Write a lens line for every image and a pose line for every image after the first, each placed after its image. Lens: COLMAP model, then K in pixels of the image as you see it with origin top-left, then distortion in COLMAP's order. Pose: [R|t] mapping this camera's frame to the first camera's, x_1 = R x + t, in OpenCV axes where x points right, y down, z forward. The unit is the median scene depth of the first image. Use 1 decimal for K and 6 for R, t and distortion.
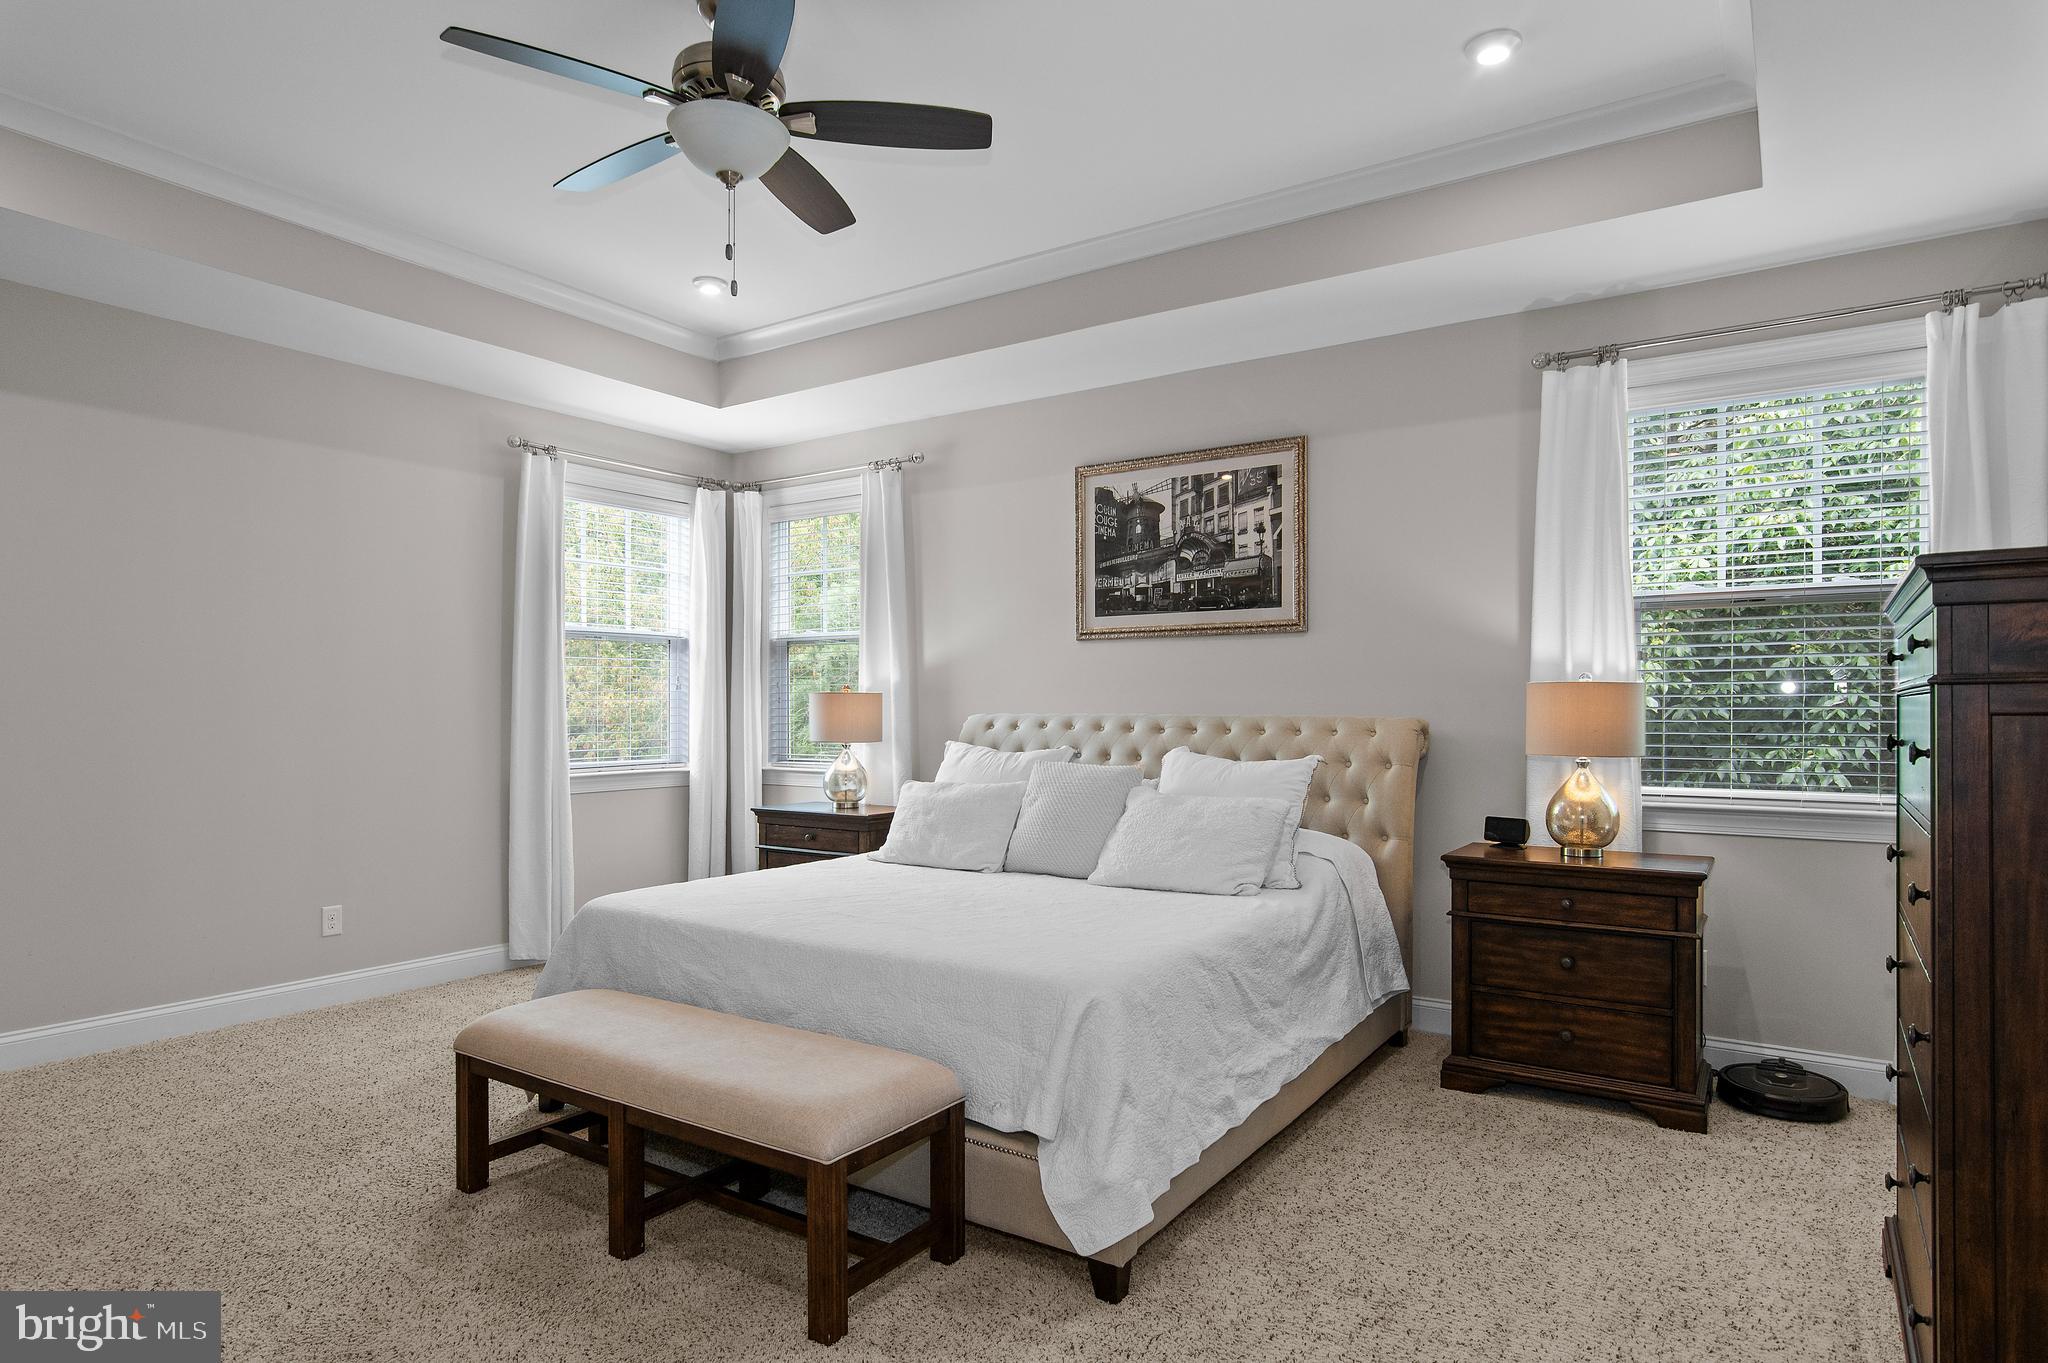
lens RADIAL K [[1159.0, 0, 1011.3], [0, 1159.0, 714.9], [0, 0, 1]] dist [-0.005970, 0.004286]
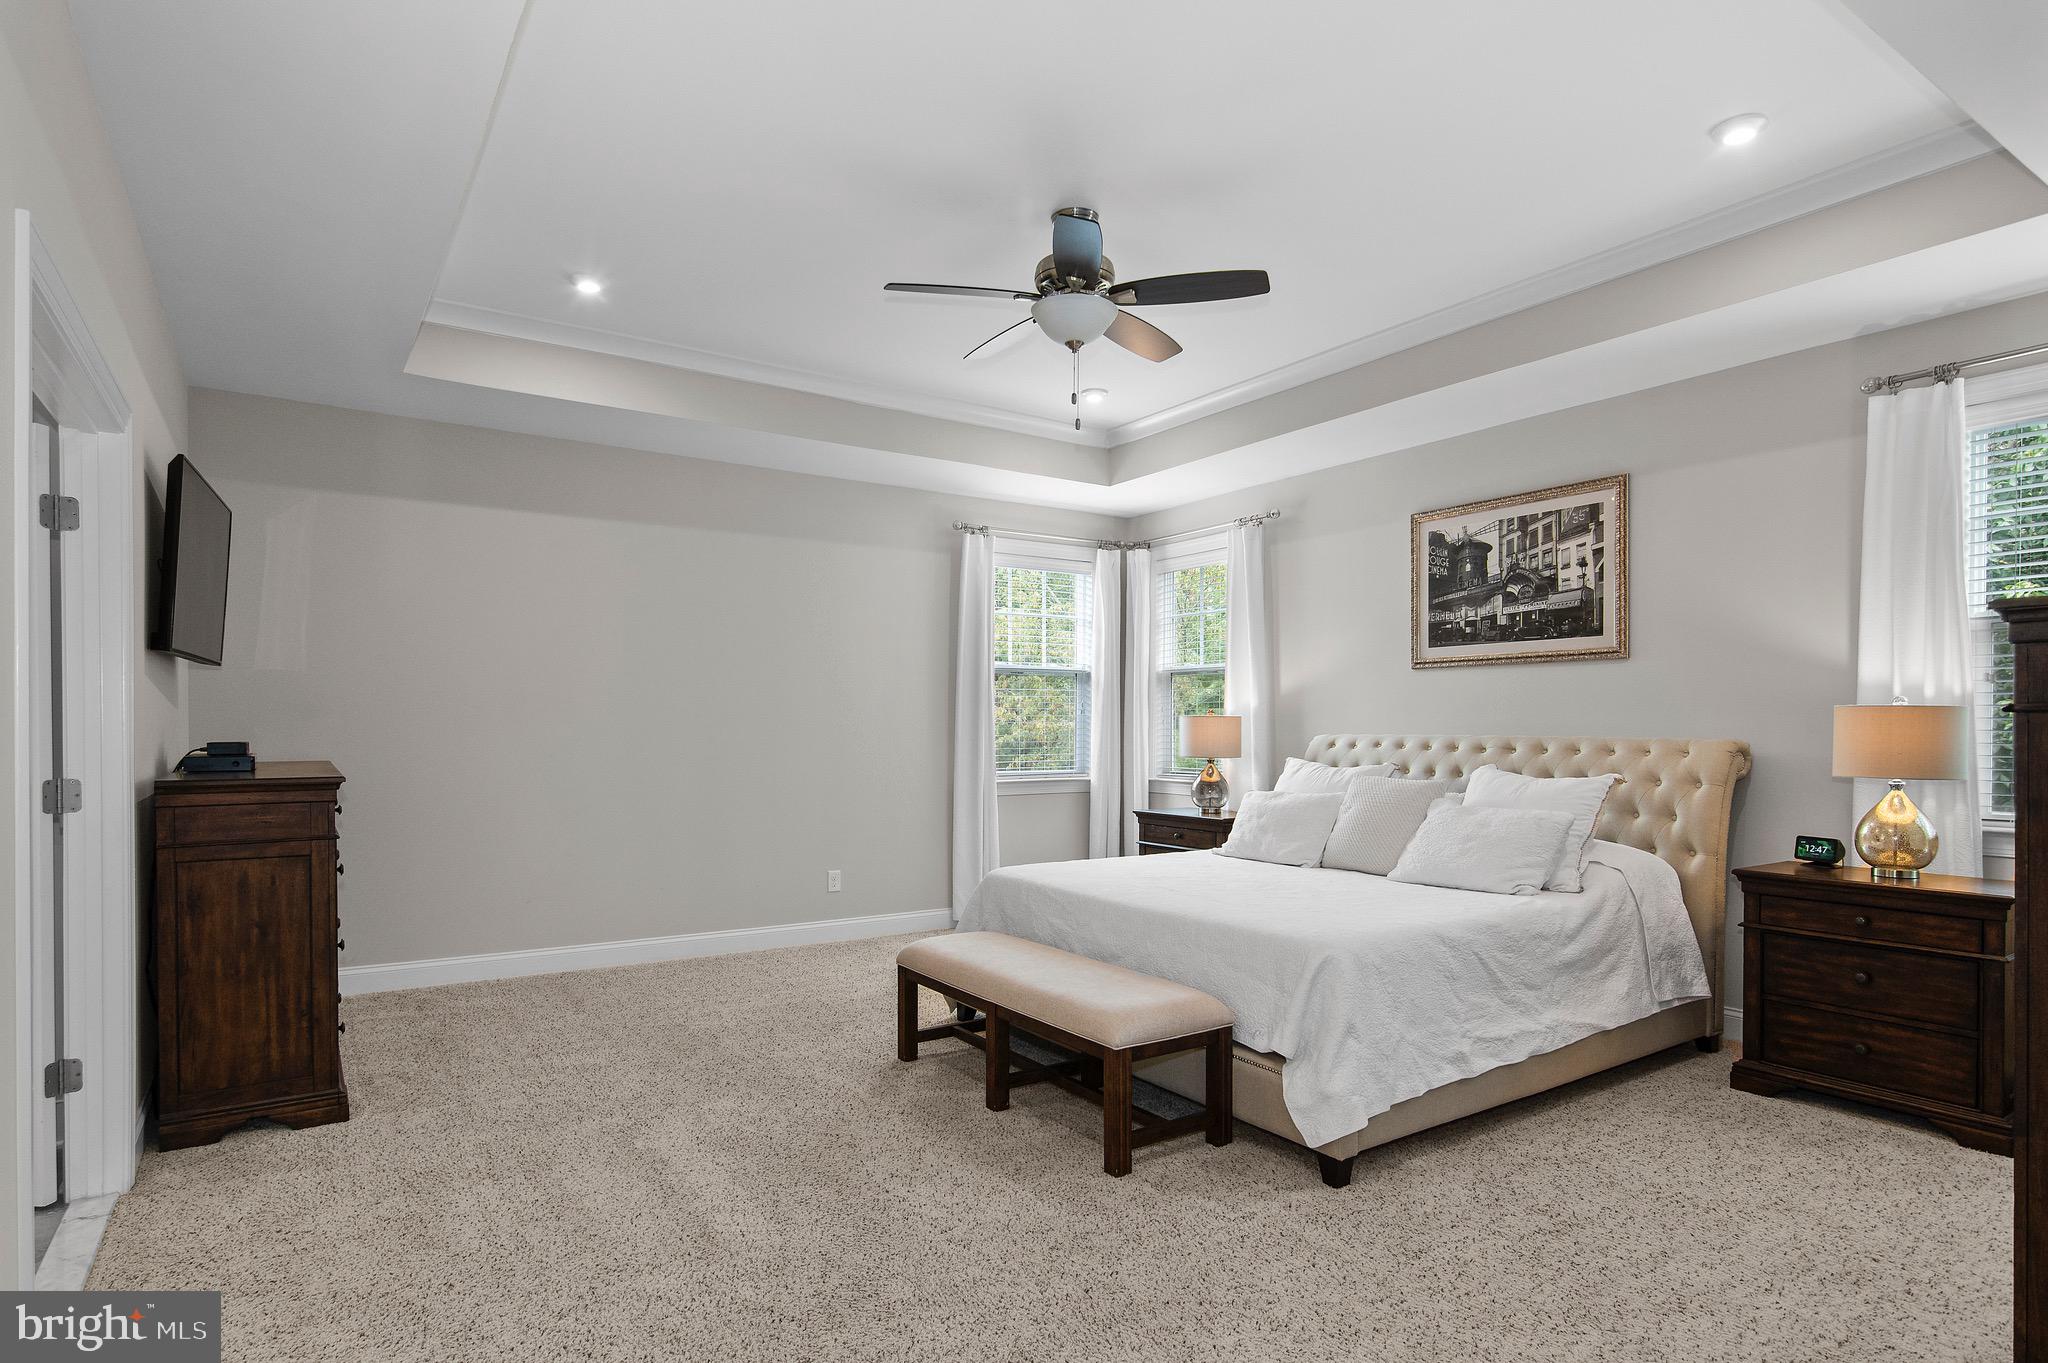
lens RADIAL K [[1095.4, 0, 1004.8], [0, 1095.4, 733.9], [0, 0, 1]] dist [-0.004750, -0.000708]
pose [[0.923520, 0.003289, -0.383536, 0.123150], [-0.003317, 0.999994, 0.000588, -0.001100], [0.383536, 0.000729, 0.923526, -0.159899]]
